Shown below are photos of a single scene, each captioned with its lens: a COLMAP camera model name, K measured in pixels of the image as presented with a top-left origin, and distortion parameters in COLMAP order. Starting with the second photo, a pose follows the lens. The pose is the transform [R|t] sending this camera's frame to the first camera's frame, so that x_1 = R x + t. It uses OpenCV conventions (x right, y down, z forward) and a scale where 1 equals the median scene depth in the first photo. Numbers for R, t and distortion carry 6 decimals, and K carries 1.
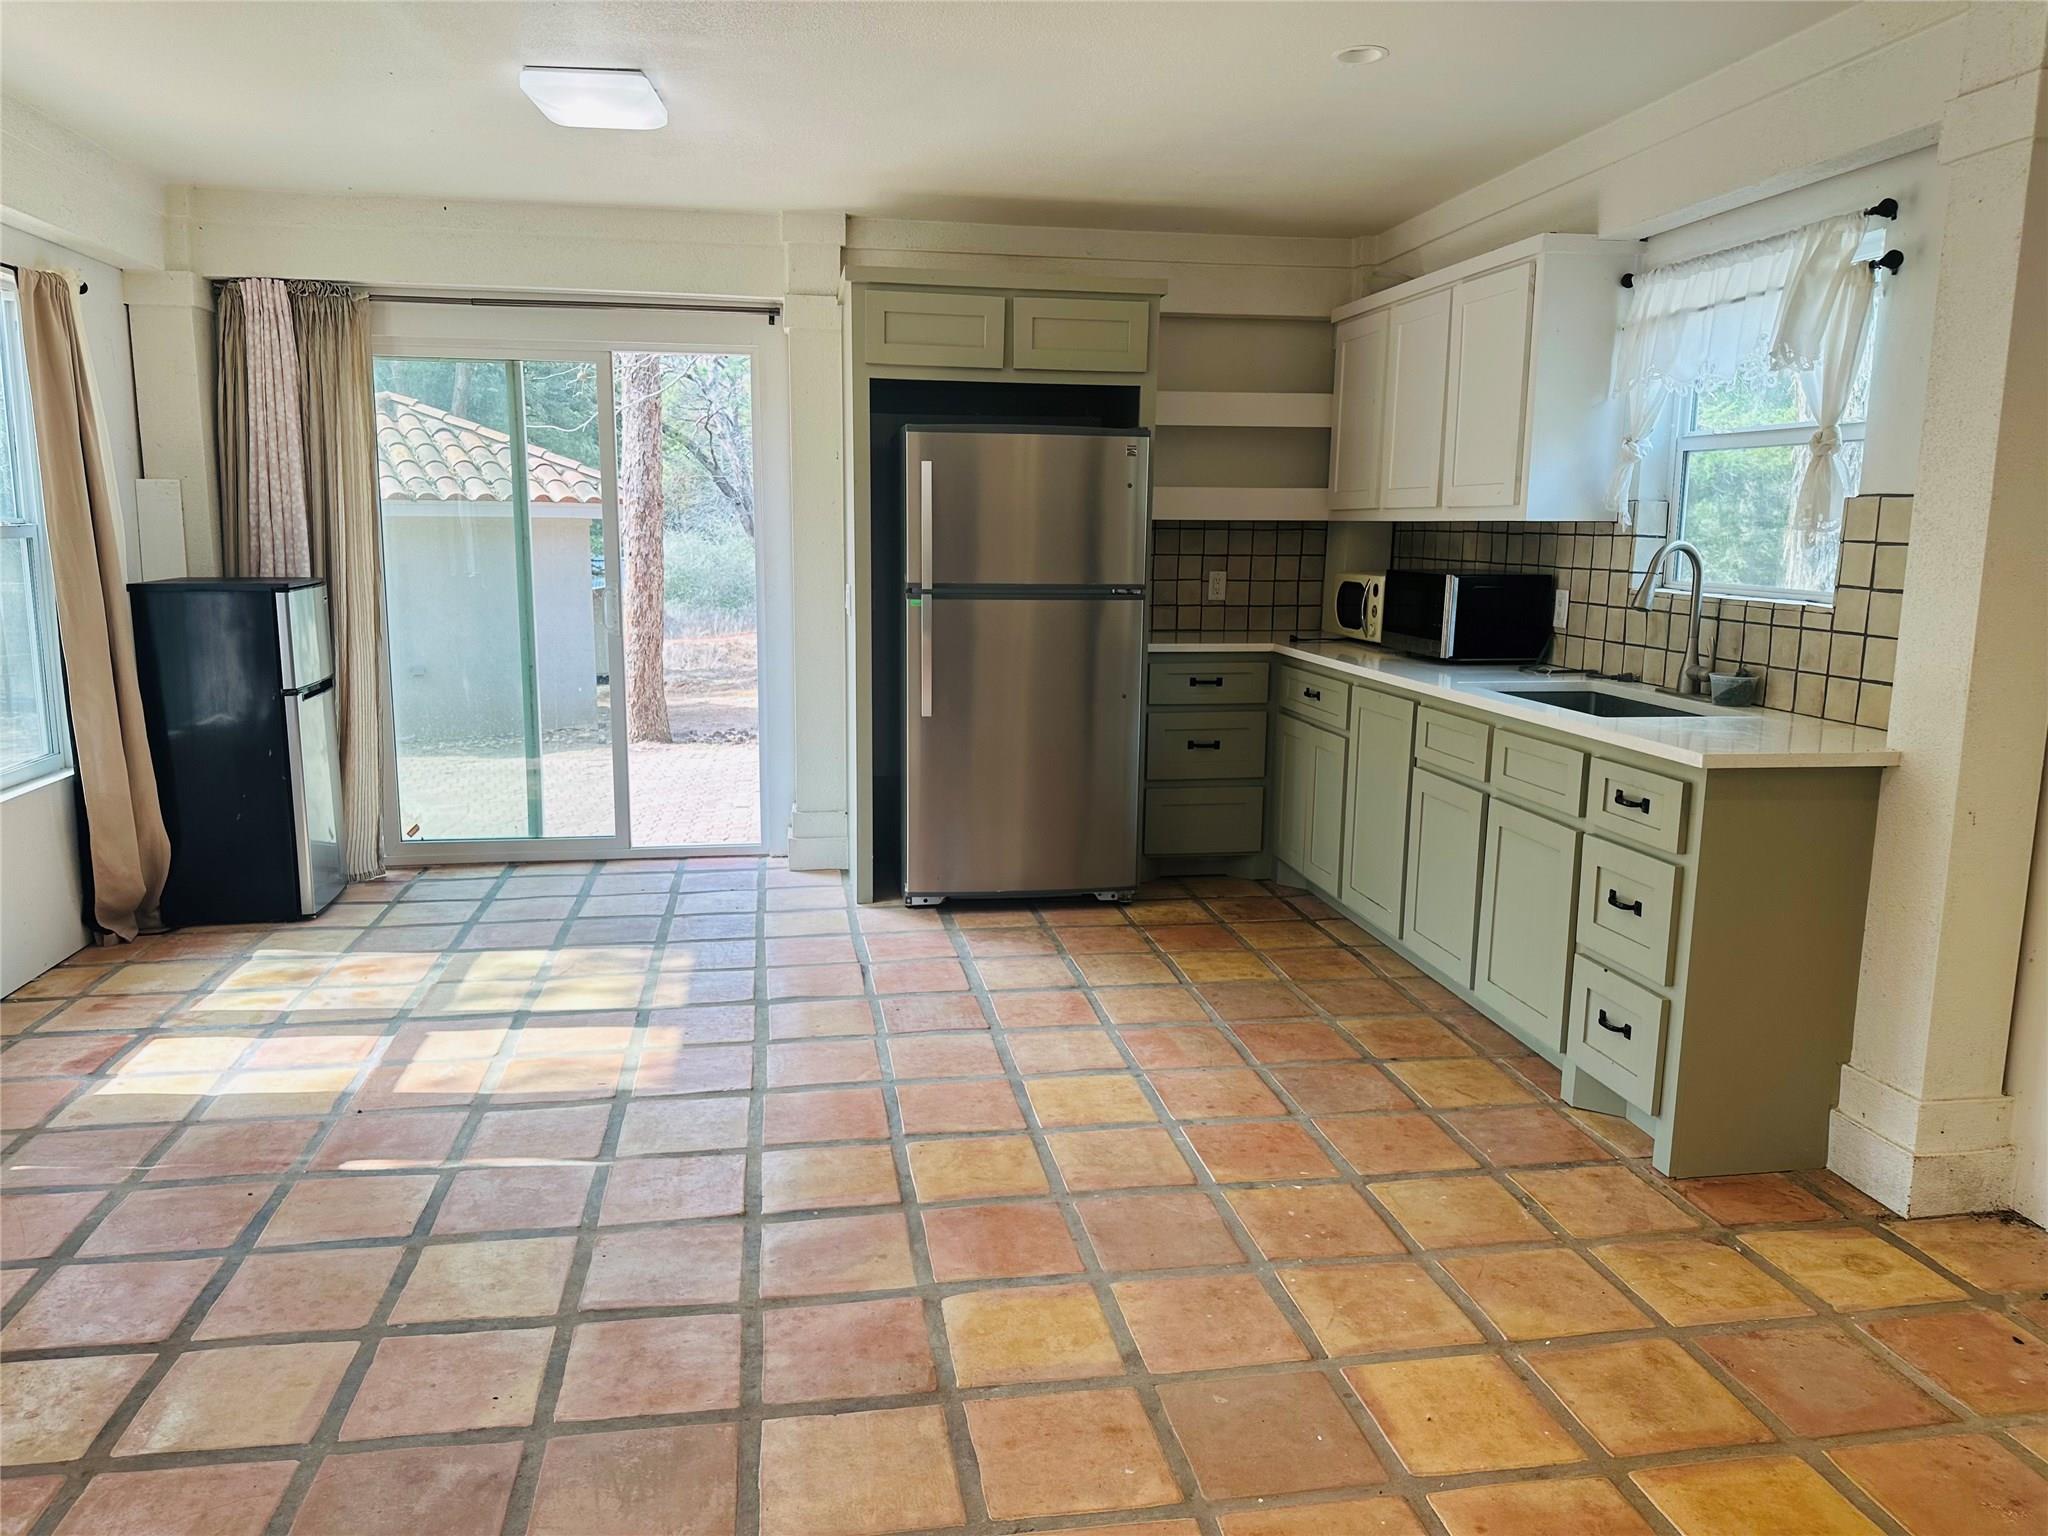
lens RADIAL K [[1469.6, 0, 1021.2], [0, 1469.6, 768.4], [0, 0, 1]] dist [0.032591, -0.031334]
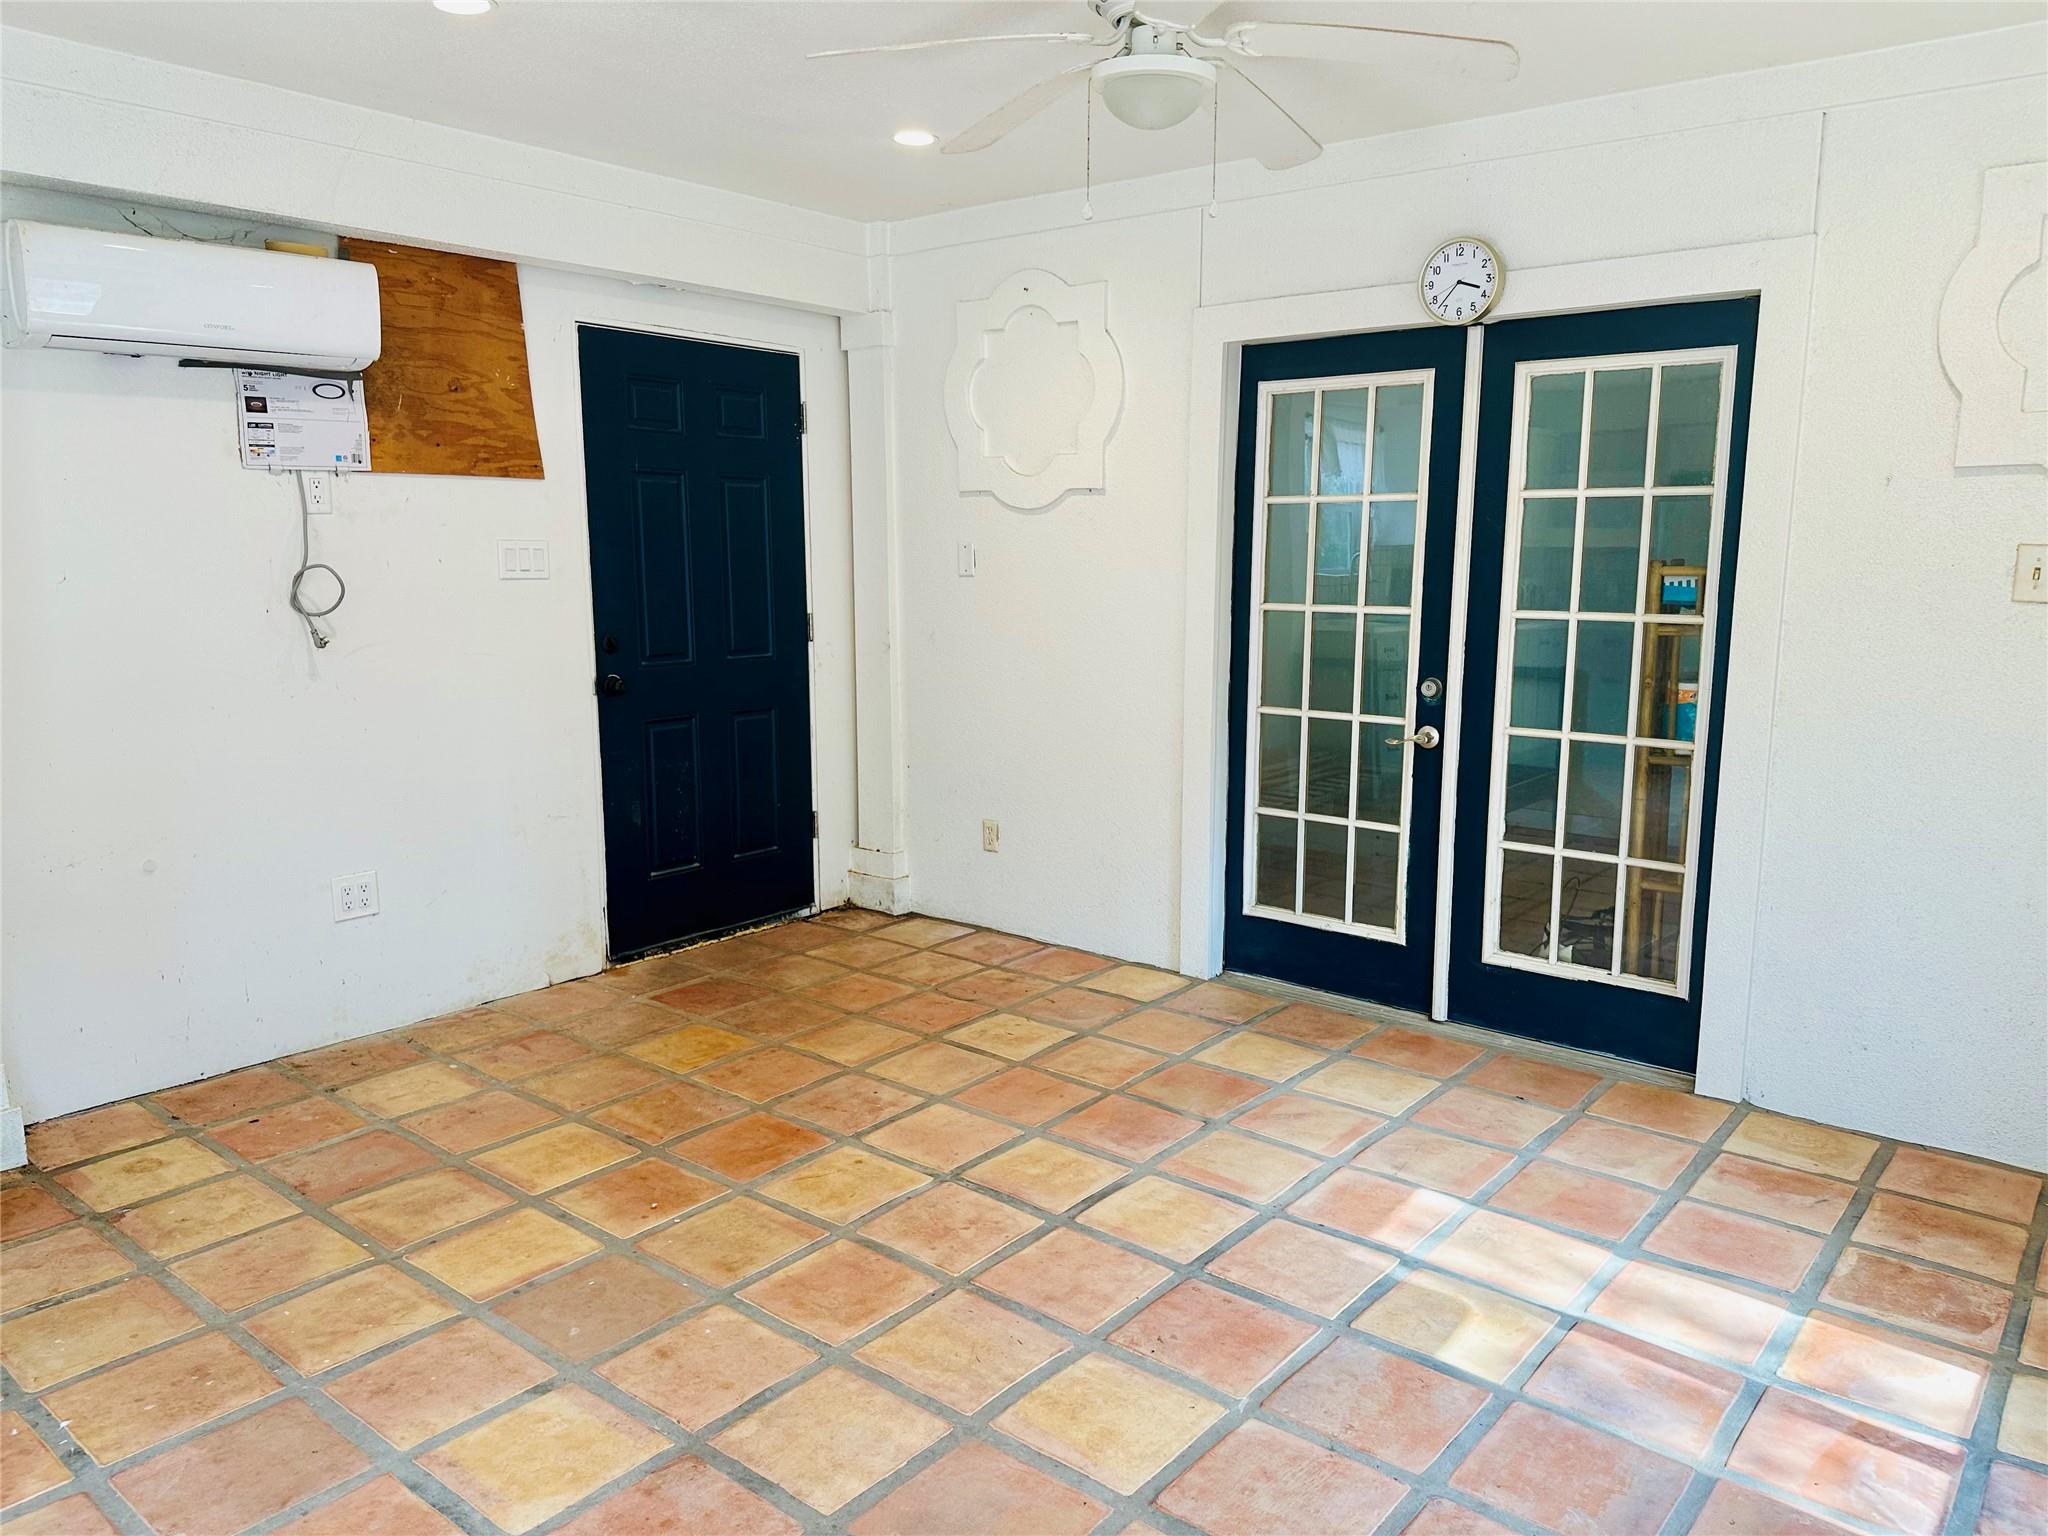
lens RADIAL K [[1469.6, 0, 1022.7], [0, 1469.6, 770.0], [0, 0, 1]] dist [0.032591, -0.031334]
pose [[-0.657026, -0.130091, 0.742559, -0.796973], [0.121703, 0.953774, 0.274779, -0.226410], [-0.743980, 0.270909, -0.610821, 1.210606]]
